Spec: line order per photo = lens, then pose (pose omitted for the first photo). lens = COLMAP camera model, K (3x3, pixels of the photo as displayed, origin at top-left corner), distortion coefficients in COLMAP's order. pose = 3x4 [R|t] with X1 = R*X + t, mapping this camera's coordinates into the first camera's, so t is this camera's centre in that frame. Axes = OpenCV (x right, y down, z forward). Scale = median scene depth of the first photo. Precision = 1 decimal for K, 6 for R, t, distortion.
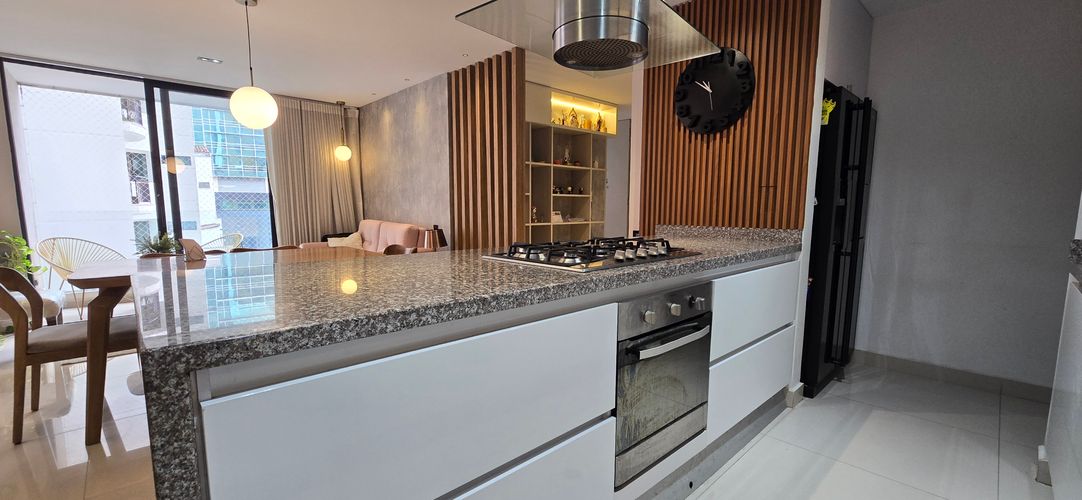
lens RADIAL K [[442.9, 0, 541.6], [0, 442.9, 256.0], [0, 0, 1]] dist [-0.001484, 0.001893]
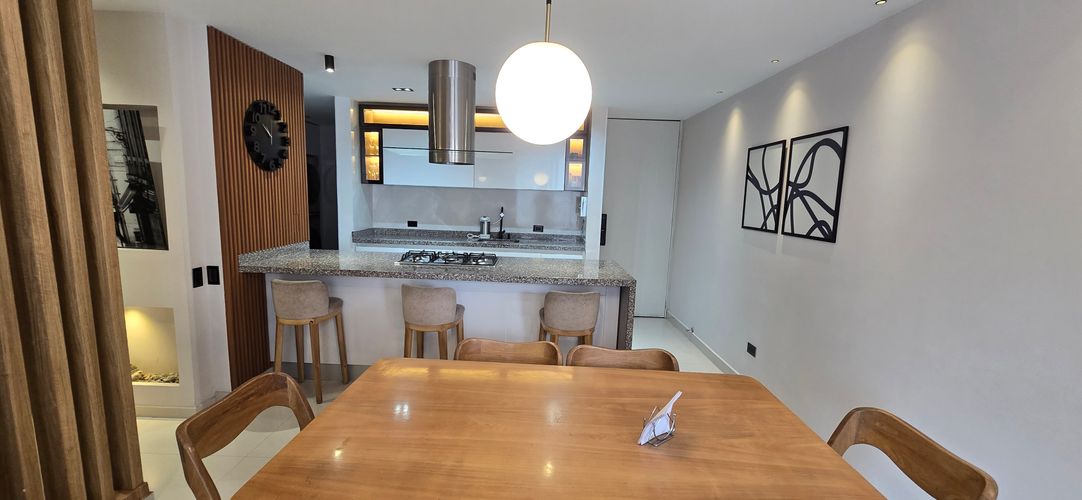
lens RADIAL K [[442.9, 0, 538.2], [0, 442.9, 258.3], [0, 0, 1]] dist [-0.001484, 0.001893]
pose [[-0.723305, -0.124888, 0.679141, -0.946292], [0.043636, 0.973277, 0.225451, -0.272984], [-0.689149, 0.192705, -0.698526, 1.321056]]
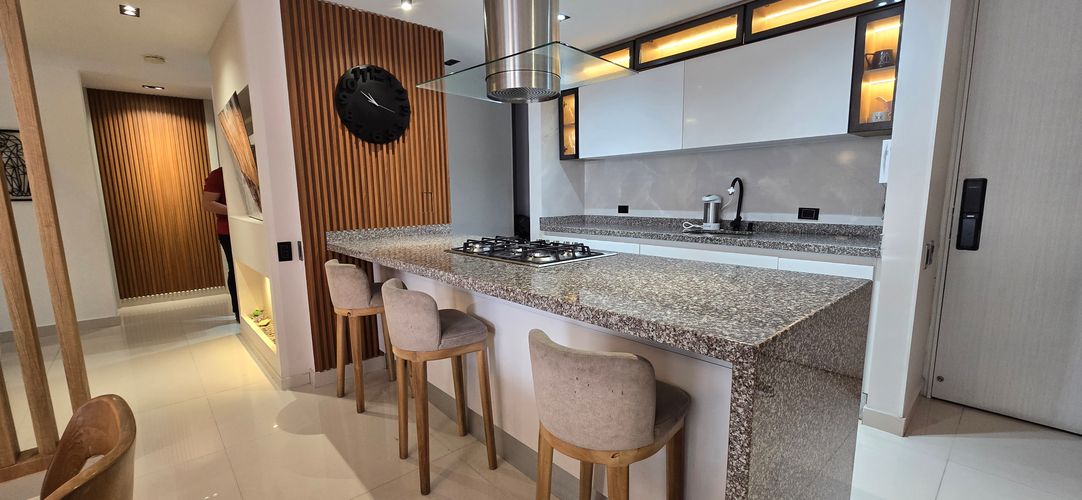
lens RADIAL K [[442.9, 0, 543.1], [0, 442.9, 257.8], [0, 0, 1]] dist [-0.001484, 0.001893]
pose [[0.025829, -0.146689, 0.988845, -0.705109], [0.130457, 0.981211, 0.142149, -0.096557], [-0.991118, 0.125330, 0.044480, 0.554982]]
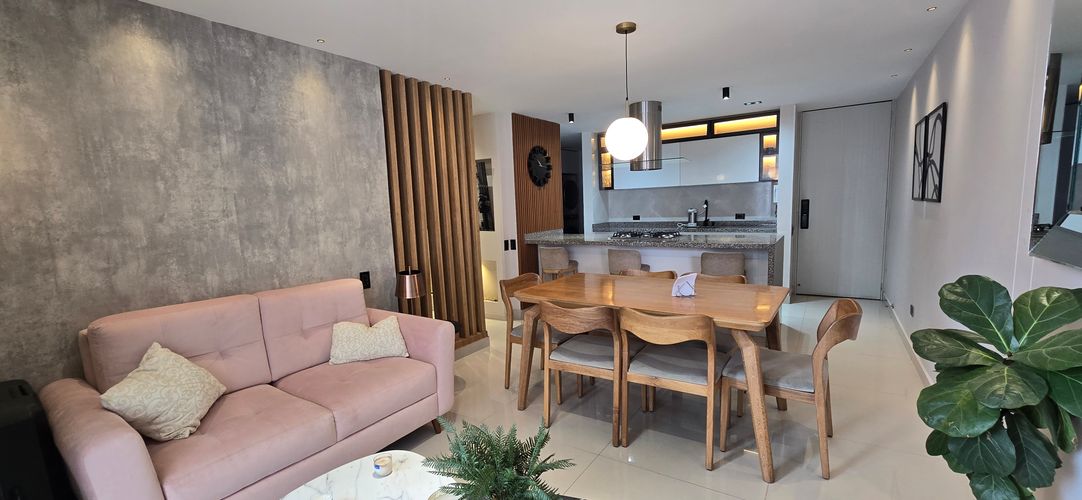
lens RADIAL K [[442.9, 0, 538.9], [0, 442.9, 258.8], [0, 0, 1]] dist [-0.001484, 0.001893]
pose [[-0.228425, -0.114476, 0.966808, -1.568348], [0.152218, 0.976650, 0.151606, -0.248994], [-0.961588, 0.181796, -0.205666, 1.424991]]
